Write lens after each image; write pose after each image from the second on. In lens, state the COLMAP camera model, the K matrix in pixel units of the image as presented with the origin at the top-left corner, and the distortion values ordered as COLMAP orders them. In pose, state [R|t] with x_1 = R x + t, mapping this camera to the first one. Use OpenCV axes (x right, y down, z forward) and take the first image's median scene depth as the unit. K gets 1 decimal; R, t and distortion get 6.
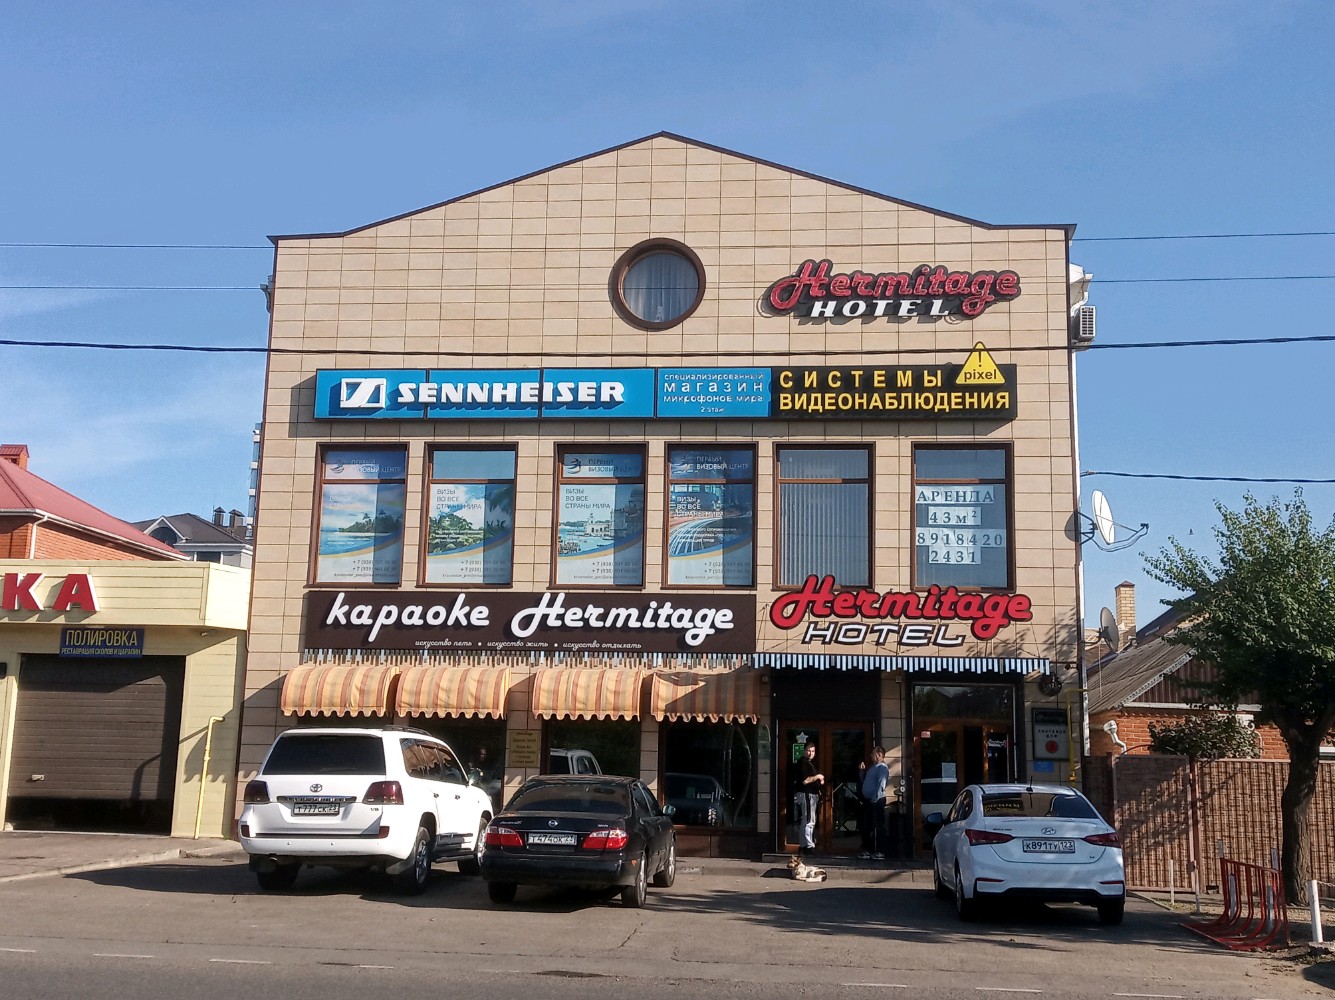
lens RADIAL K [[1458.5, 0, 666.9], [0, 1458.5, 501.0], [0, 0, 1]] dist [0.106118, 0.000000]
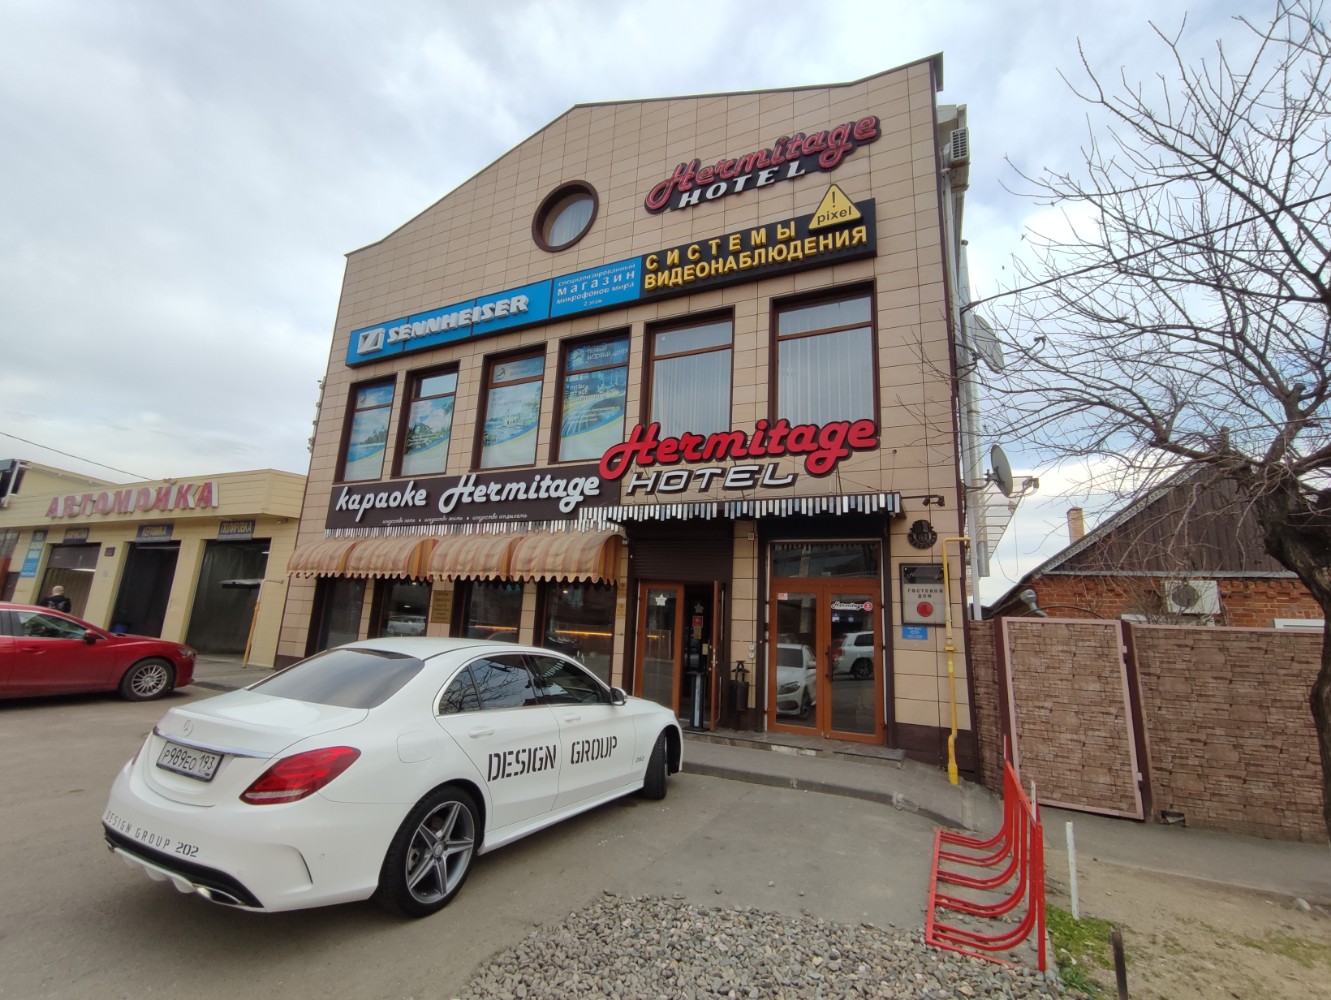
lens RADIAL K [[583.7, 0, 662.1], [0, 583.7, 501.1], [0, 0, 1]] dist [-0.026304, 0.000096]
pose [[0.943707, -0.045885, -0.327585, 0.221867], [0.030970, 0.998238, -0.050605, 0.113293], [0.329330, 0.037611, 0.943466, 0.616330]]
